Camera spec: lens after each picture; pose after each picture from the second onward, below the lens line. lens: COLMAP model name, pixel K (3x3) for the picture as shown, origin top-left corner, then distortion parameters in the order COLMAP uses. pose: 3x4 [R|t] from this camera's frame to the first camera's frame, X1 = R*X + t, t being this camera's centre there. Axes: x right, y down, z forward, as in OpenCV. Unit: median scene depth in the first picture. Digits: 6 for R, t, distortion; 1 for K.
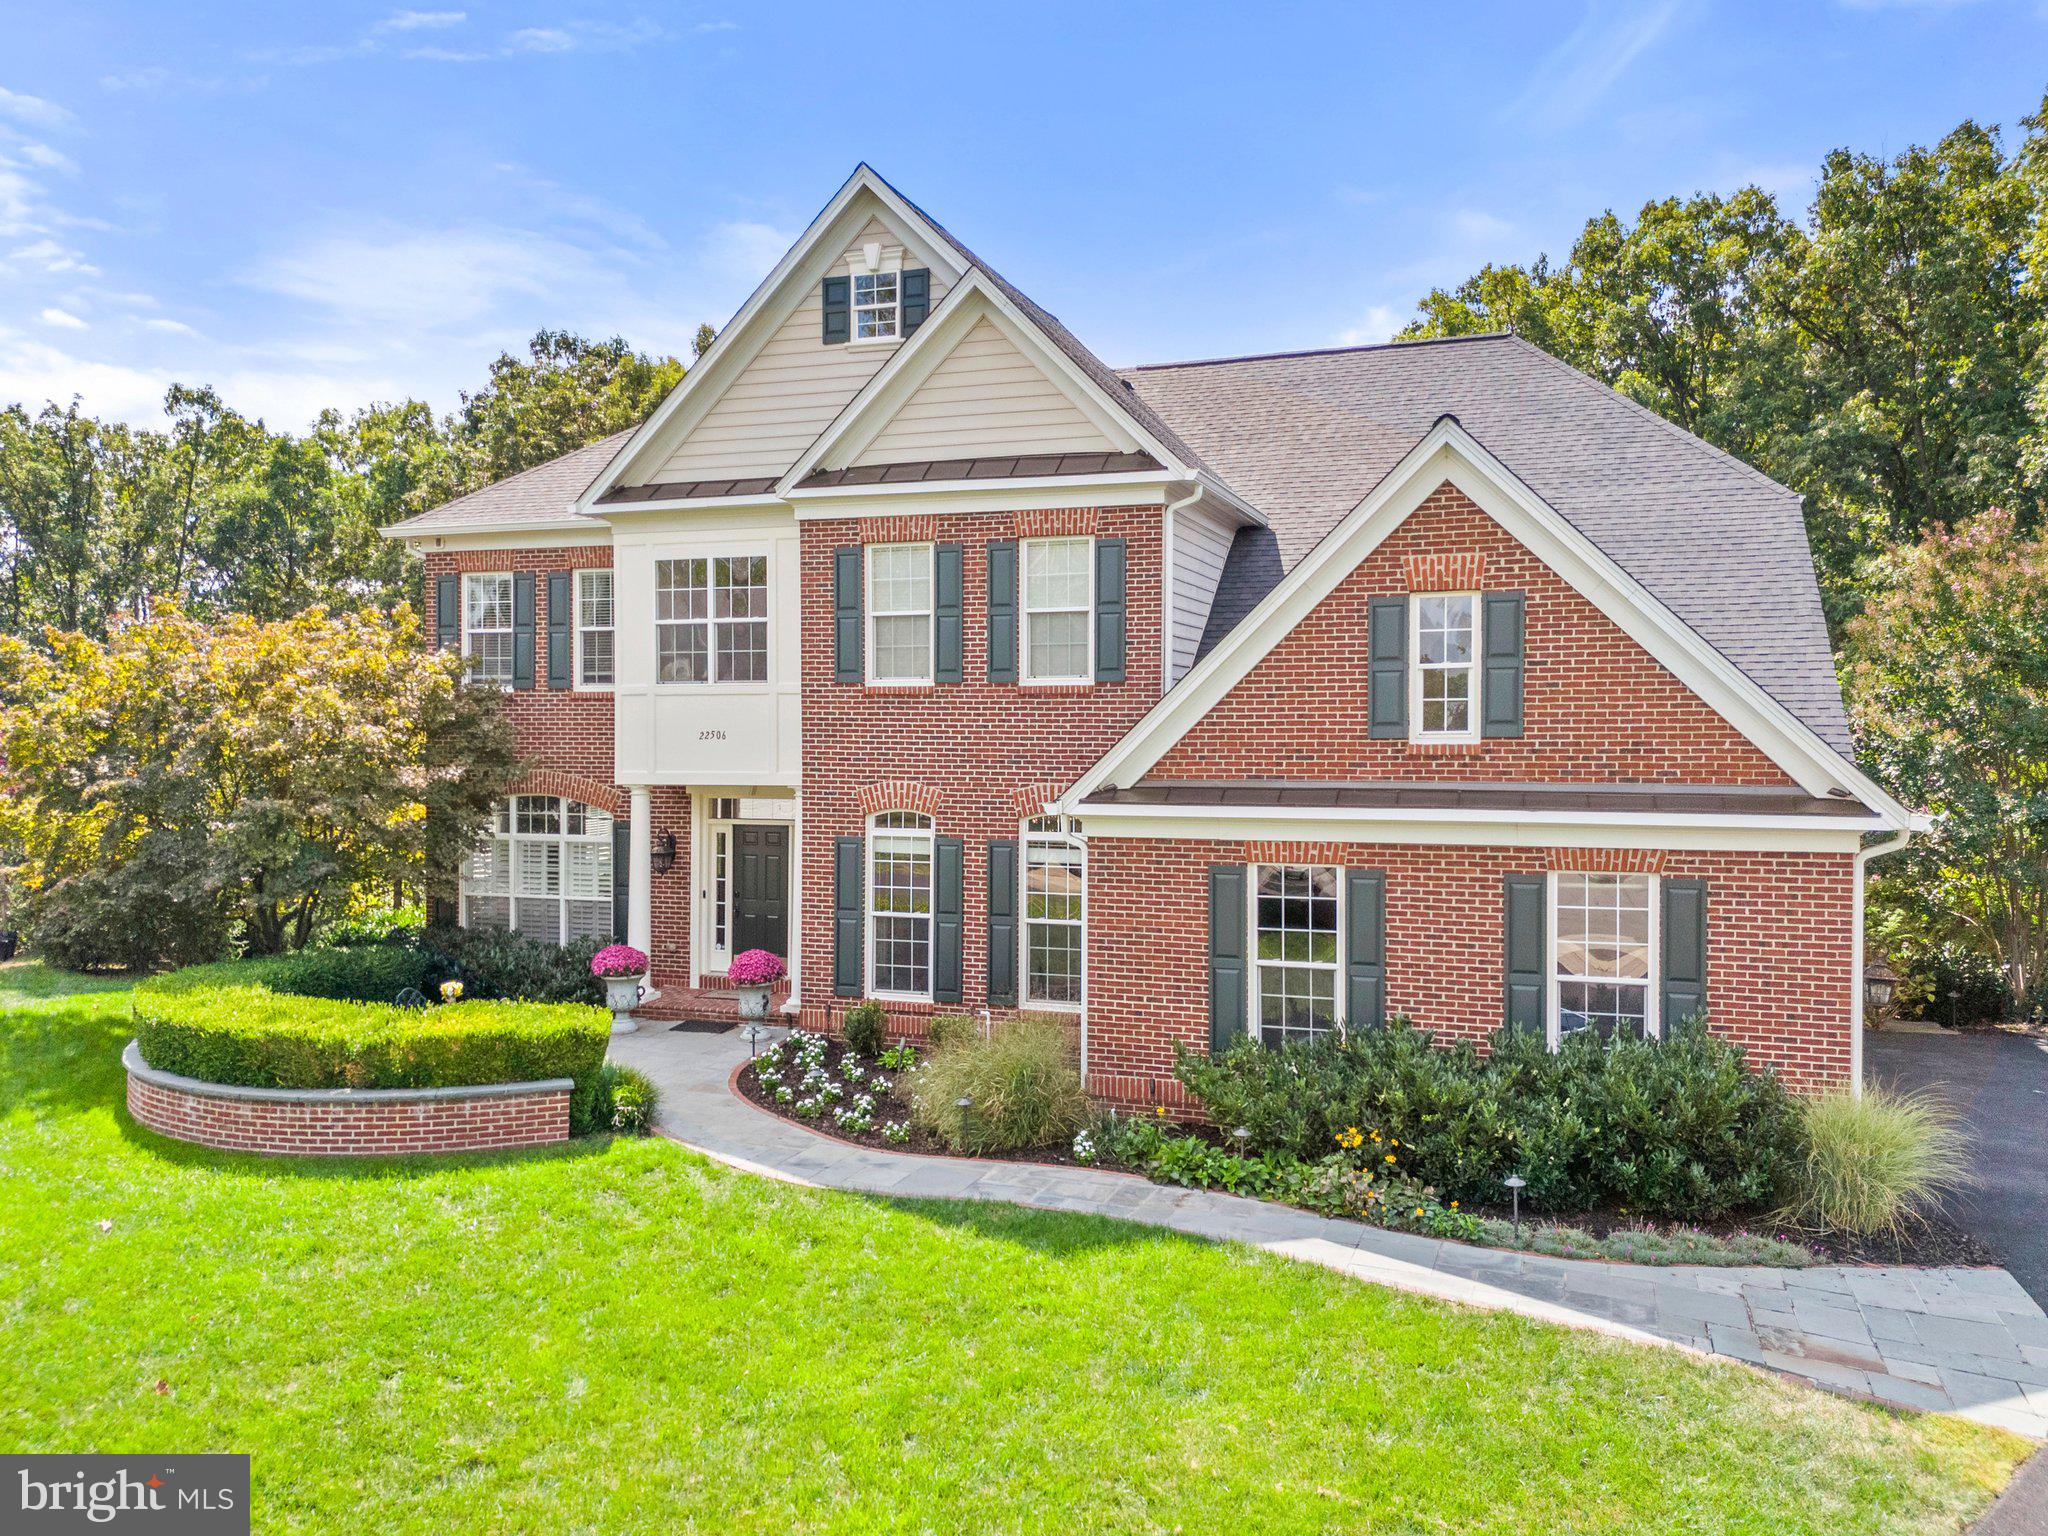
lens RADIAL K [[1532.8, 0, 1018.4], [0, 1532.8, 760.5], [0, 0, 1]] dist [0.027843, -0.020932]
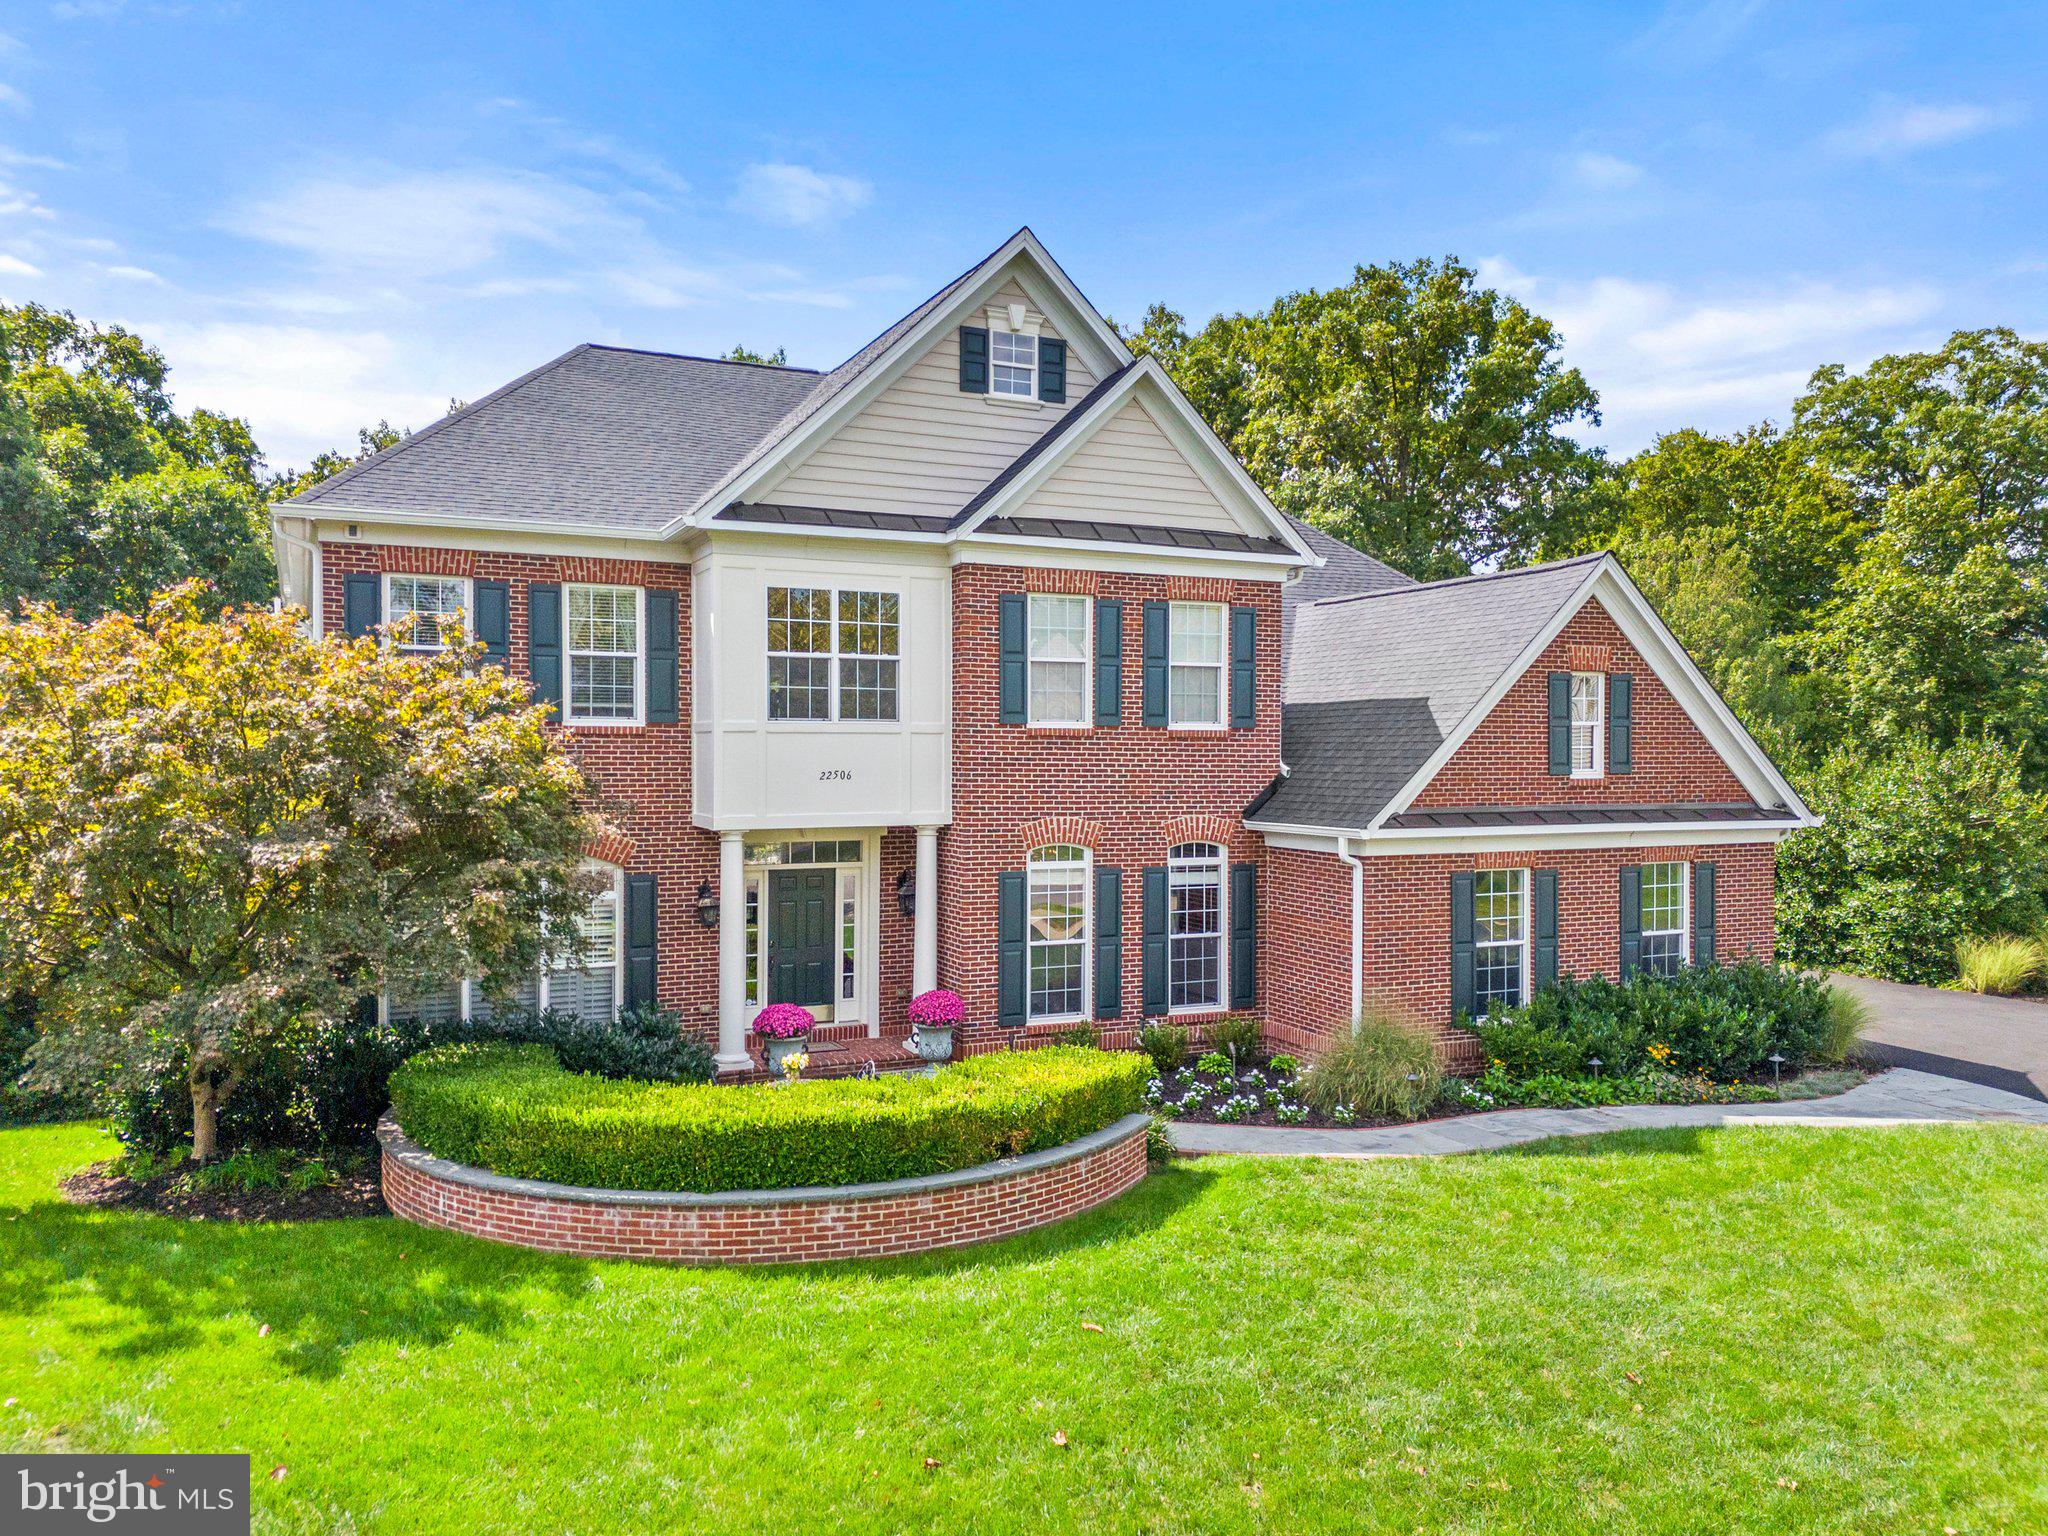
lens RADIAL K [[1532.8, 0, 940.5], [0, 1532.8, 789.3], [0, 0, 1]] dist [0.027843, -0.020932]
pose [[0.730244, -0.012808, 0.683066, -0.863425], [0.015089, 0.999883, 0.002618, -0.010015], [-0.683020, 0.008395, 0.730352, 0.276589]]
